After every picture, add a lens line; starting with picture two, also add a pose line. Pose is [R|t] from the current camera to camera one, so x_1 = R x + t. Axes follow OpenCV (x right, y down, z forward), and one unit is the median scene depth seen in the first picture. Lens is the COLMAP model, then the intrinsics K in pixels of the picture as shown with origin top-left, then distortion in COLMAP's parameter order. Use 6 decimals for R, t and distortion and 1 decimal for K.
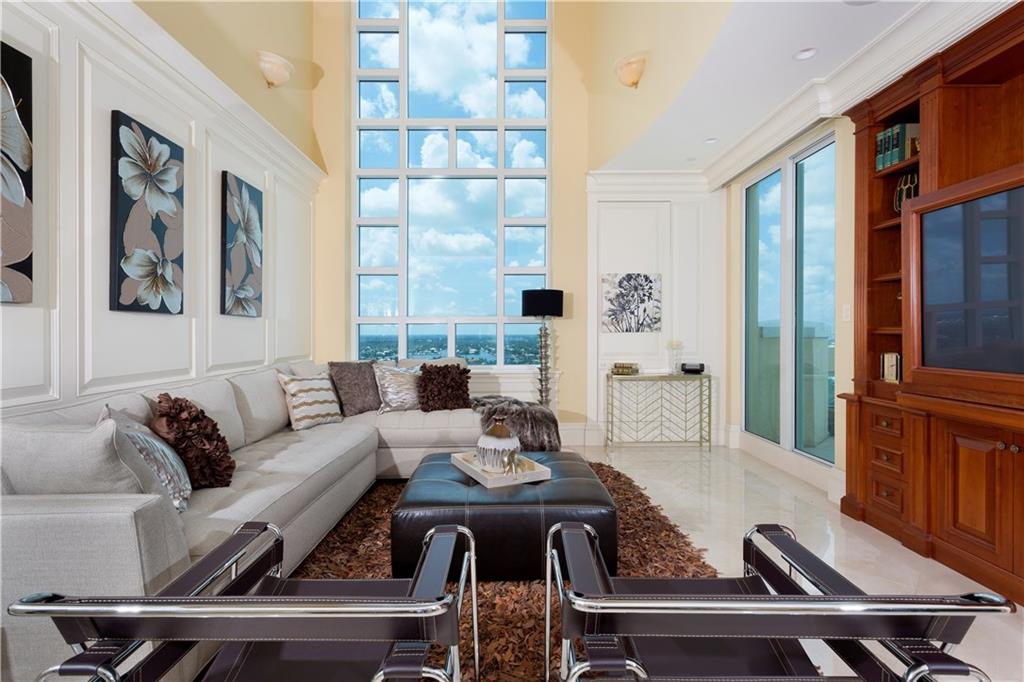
lens RADIAL K [[495.7, 0, 507.0], [0, 495.7, 328.8], [0, 0, 1]] dist [-0.000519, 0.000956]
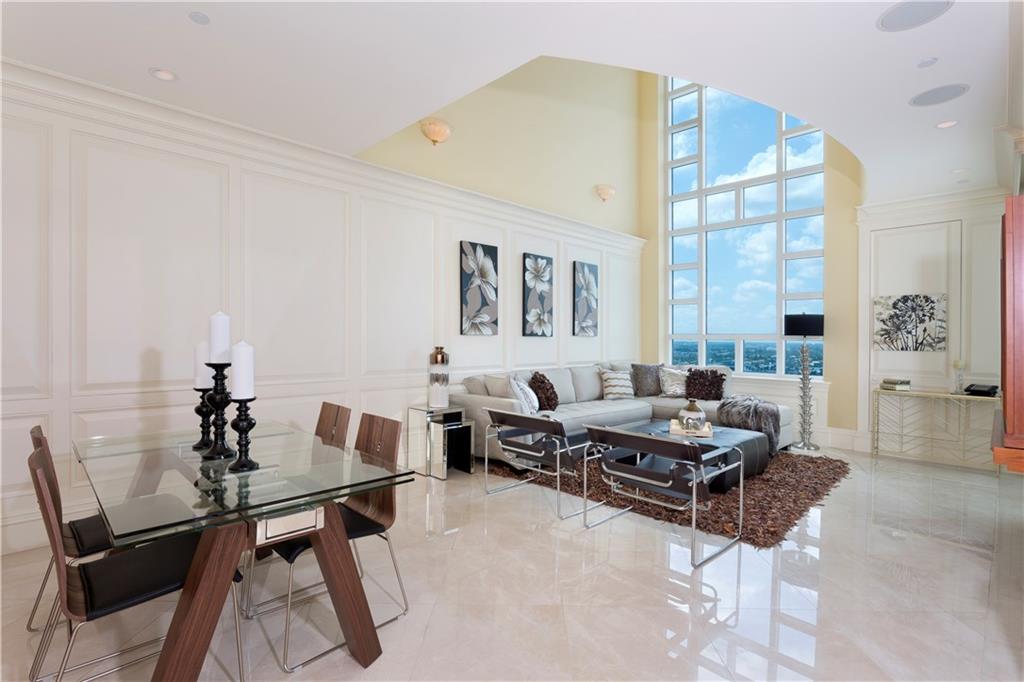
lens RADIAL K [[495.7, 0, 507.0], [0, 495.7, 328.8], [0, 0, 1]] dist [-0.000519, 0.000956]
pose [[0.695642, -0.000002, -0.718388, 0.569229], [-0.006194, 0.999963, -0.006001, -0.038970], [0.718362, 0.008624, 0.695616, -0.471616]]
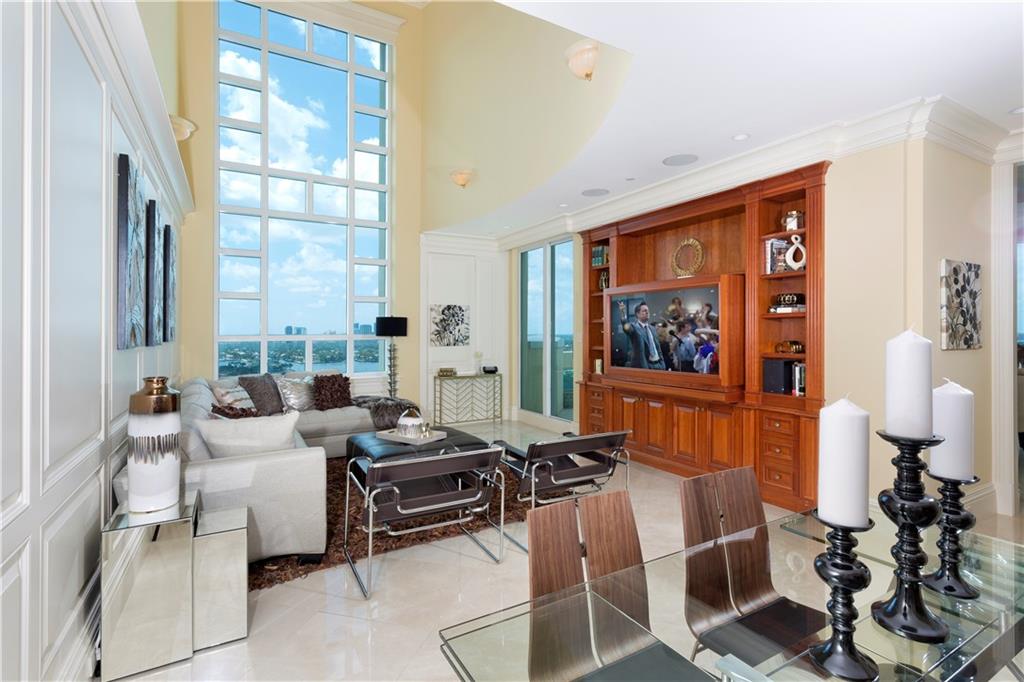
lens RADIAL K [[489.3, 0, 513.5], [0, 489.3, 322.5], [0, 0, 1]] dist [0.003633, 0.000521]
pose [[0.872997, 0.007753, 0.487663, -0.378894], [0.000352, 0.999863, -0.016526, -0.051586], [-0.487725, 0.014598, 0.872875, -0.432564]]
